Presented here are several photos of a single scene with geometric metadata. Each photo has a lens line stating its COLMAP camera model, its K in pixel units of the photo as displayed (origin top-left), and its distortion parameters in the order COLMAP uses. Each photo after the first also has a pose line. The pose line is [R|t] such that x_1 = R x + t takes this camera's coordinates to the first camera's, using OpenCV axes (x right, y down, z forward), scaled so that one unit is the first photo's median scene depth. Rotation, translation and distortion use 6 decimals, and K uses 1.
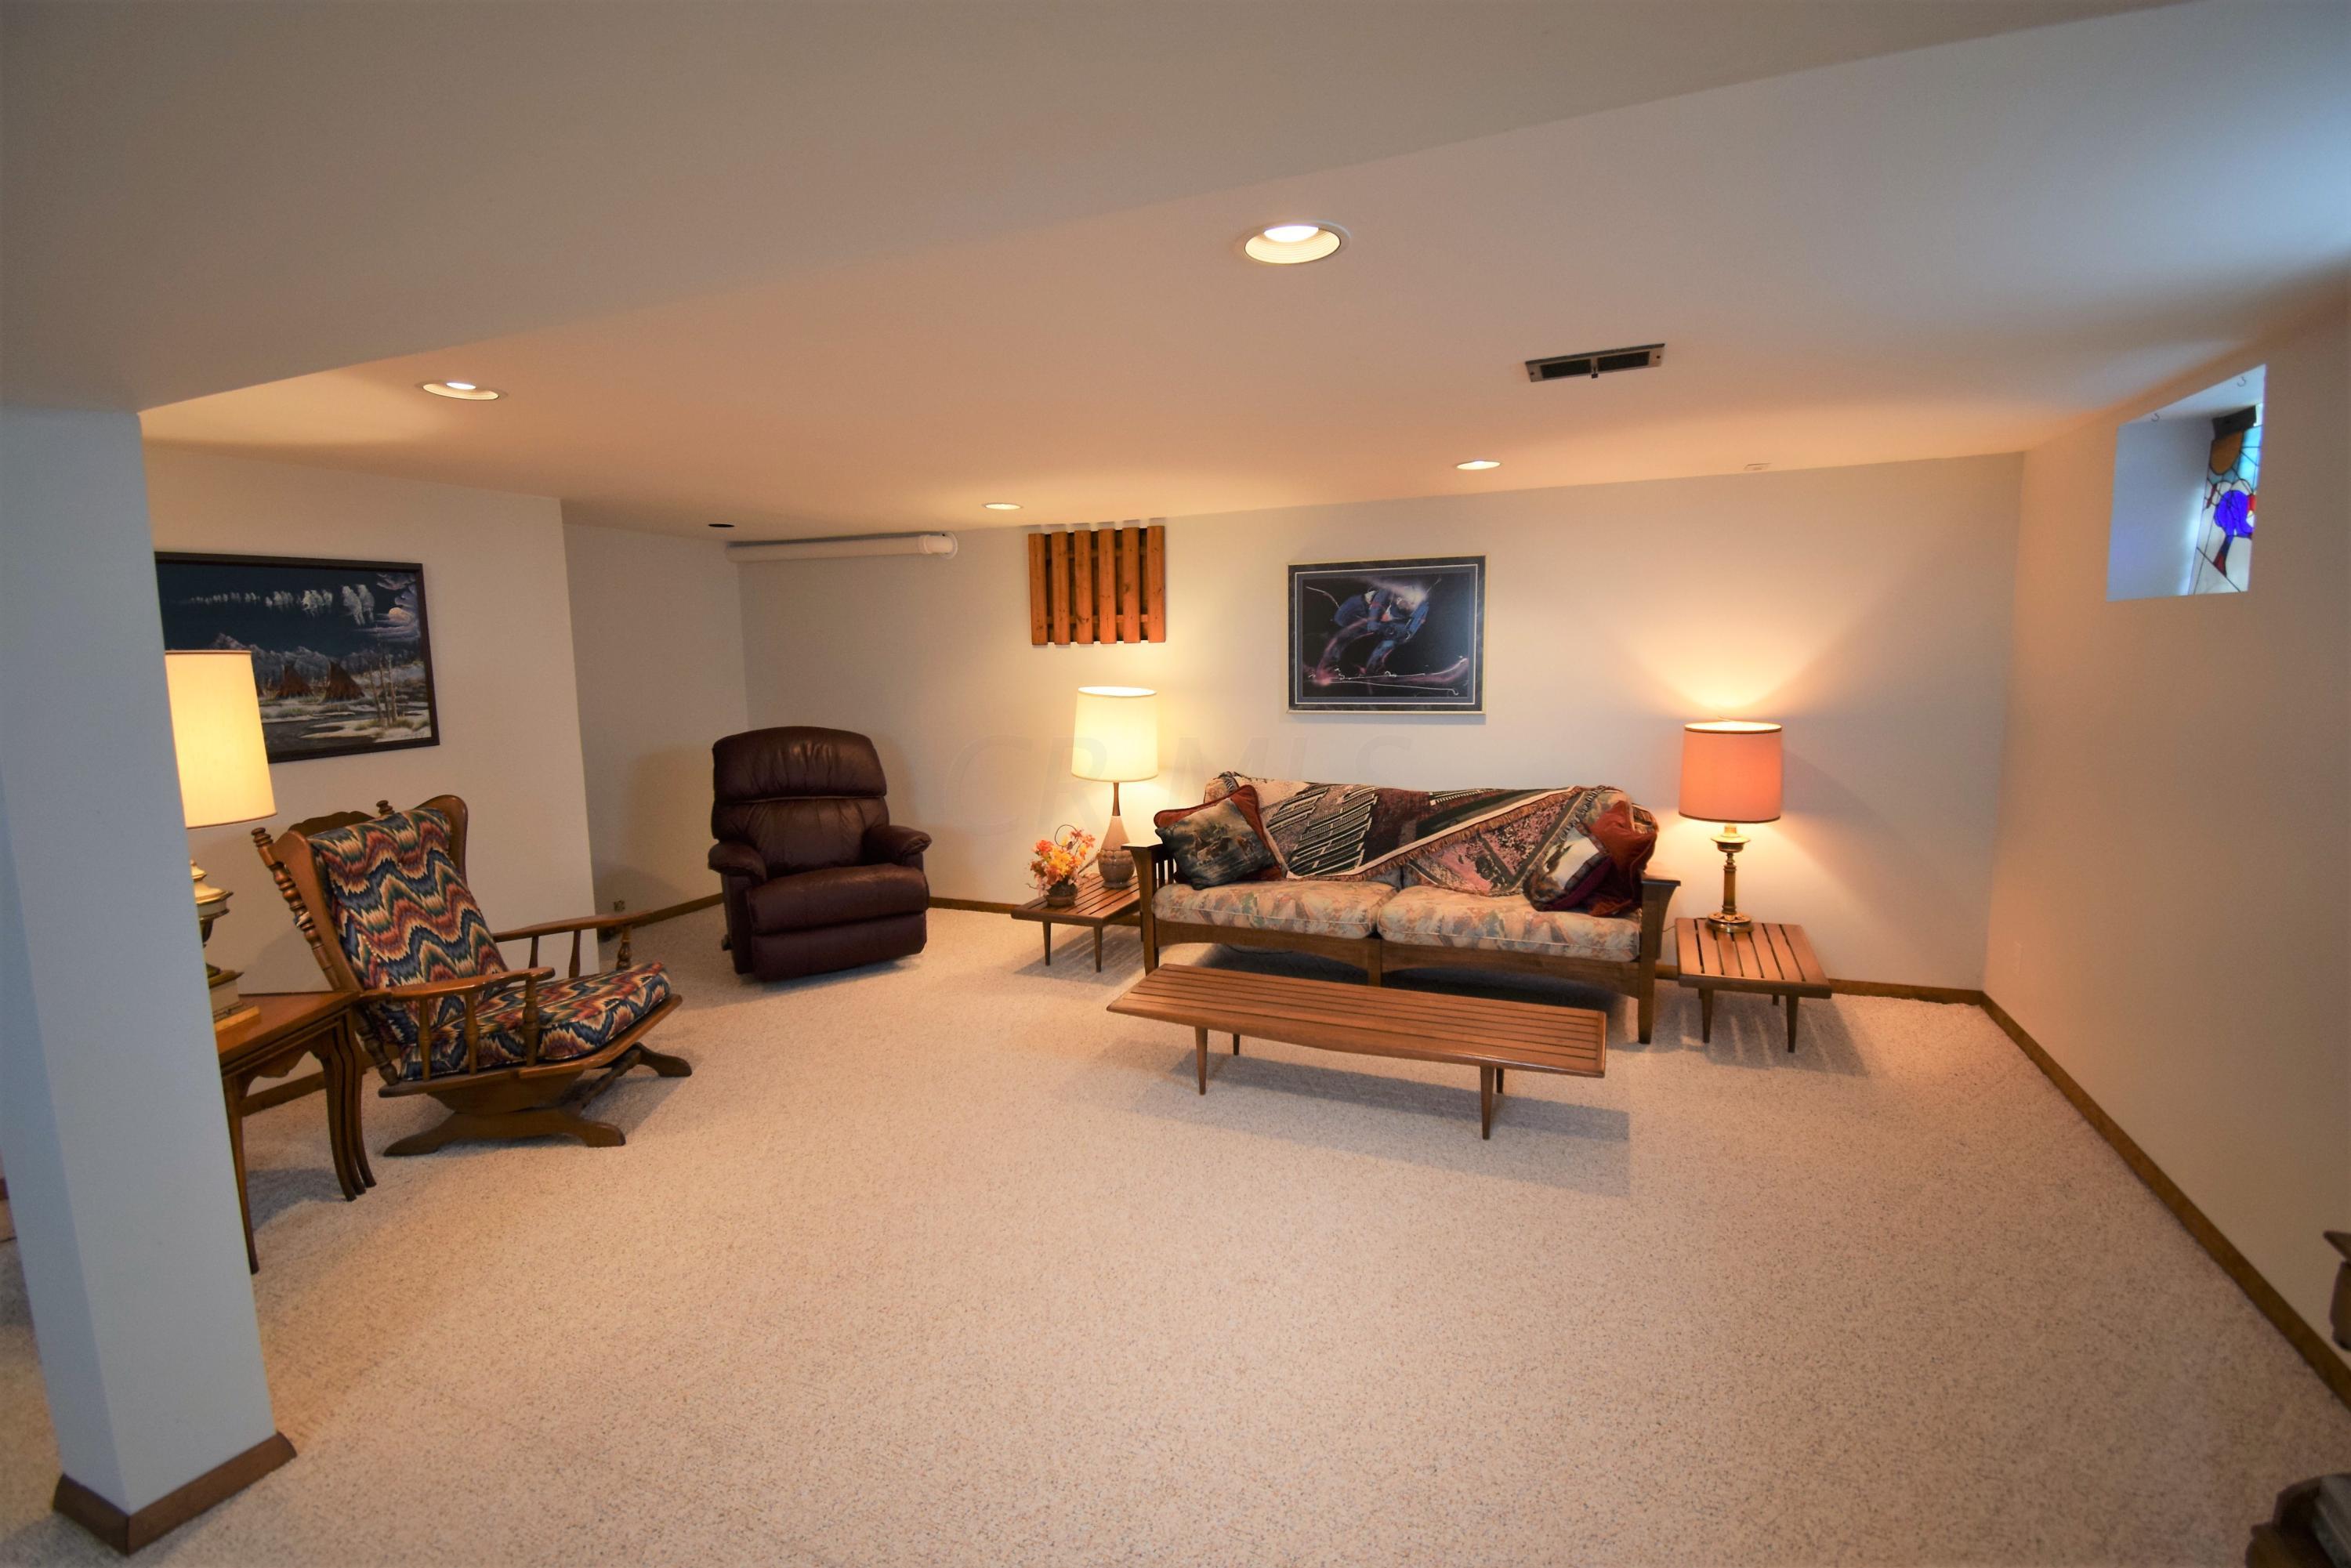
lens RADIAL K [[1044.2, 0, 1174.7], [0, 1044.2, 779.0], [0, 0, 1]] dist [0.025385, -0.026697]
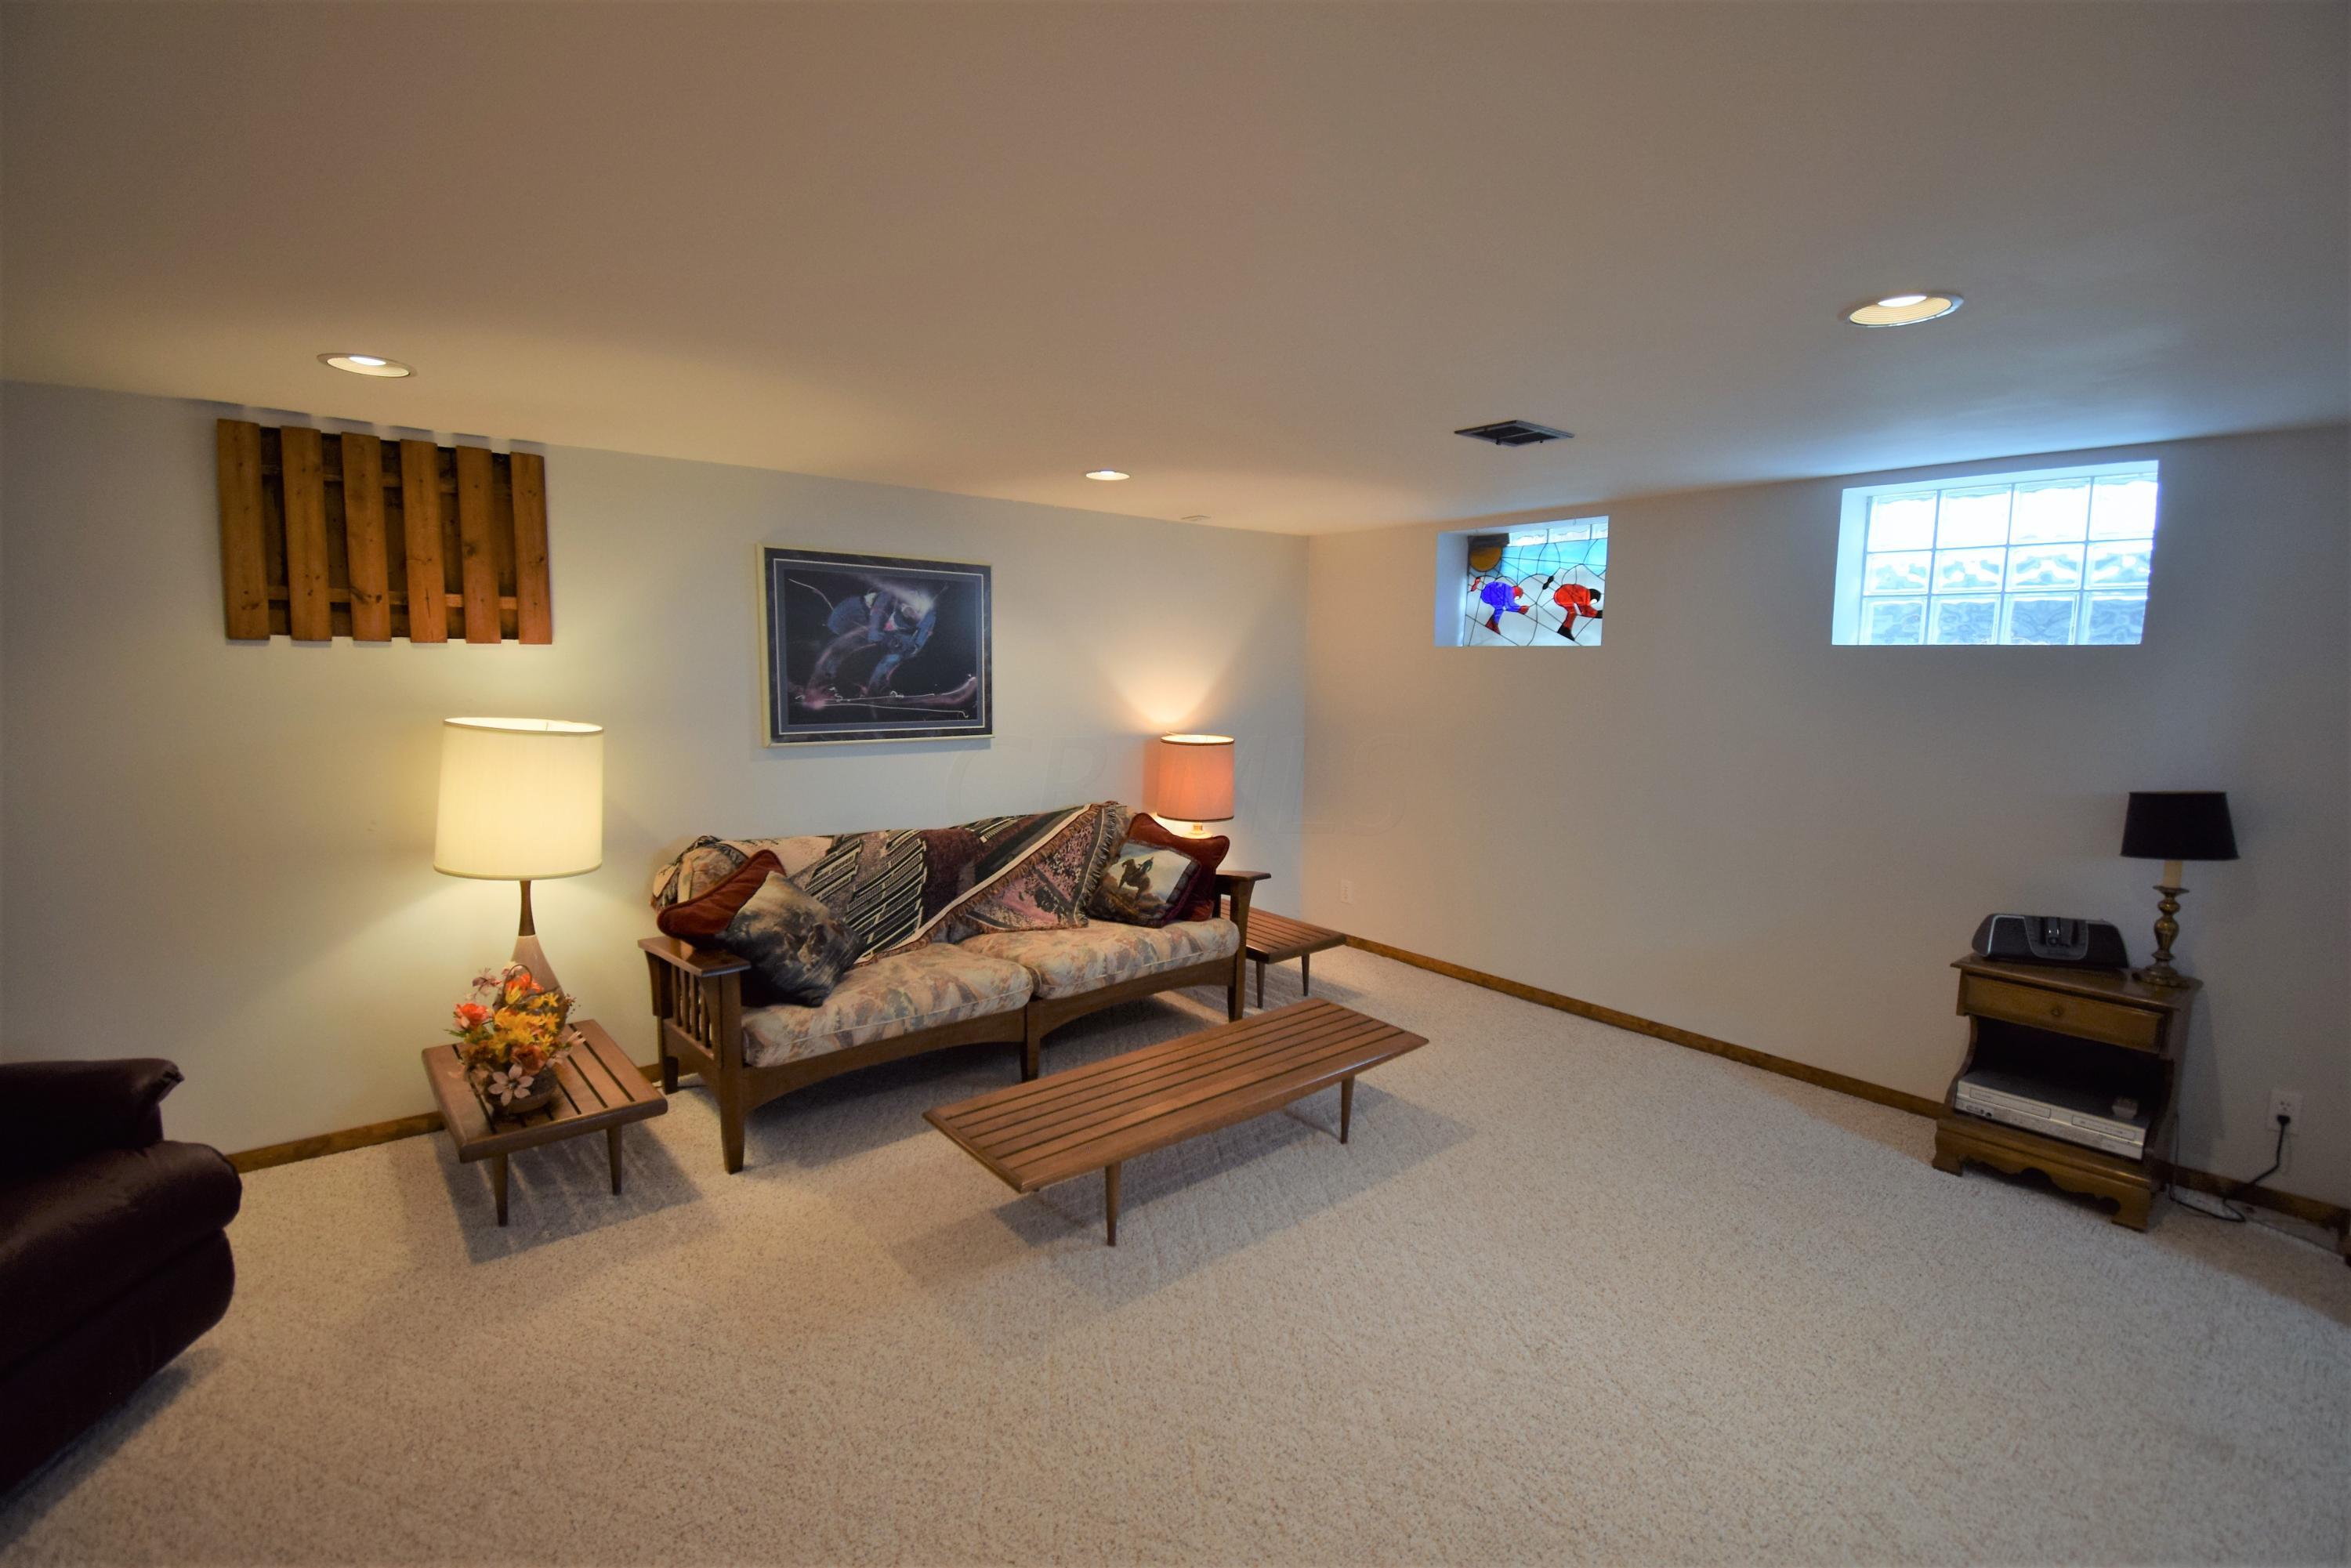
lens RADIAL K [[1044.2, 0, 1174.7], [0, 1044.2, 779.0], [0, 0, 1]] dist [0.025385, -0.026697]
pose [[0.454281, -0.076530, 0.887565, -0.450315], [0.089085, 0.995212, 0.040216, -0.048124], [-0.886393, 0.060800, 0.458923, 0.435180]]
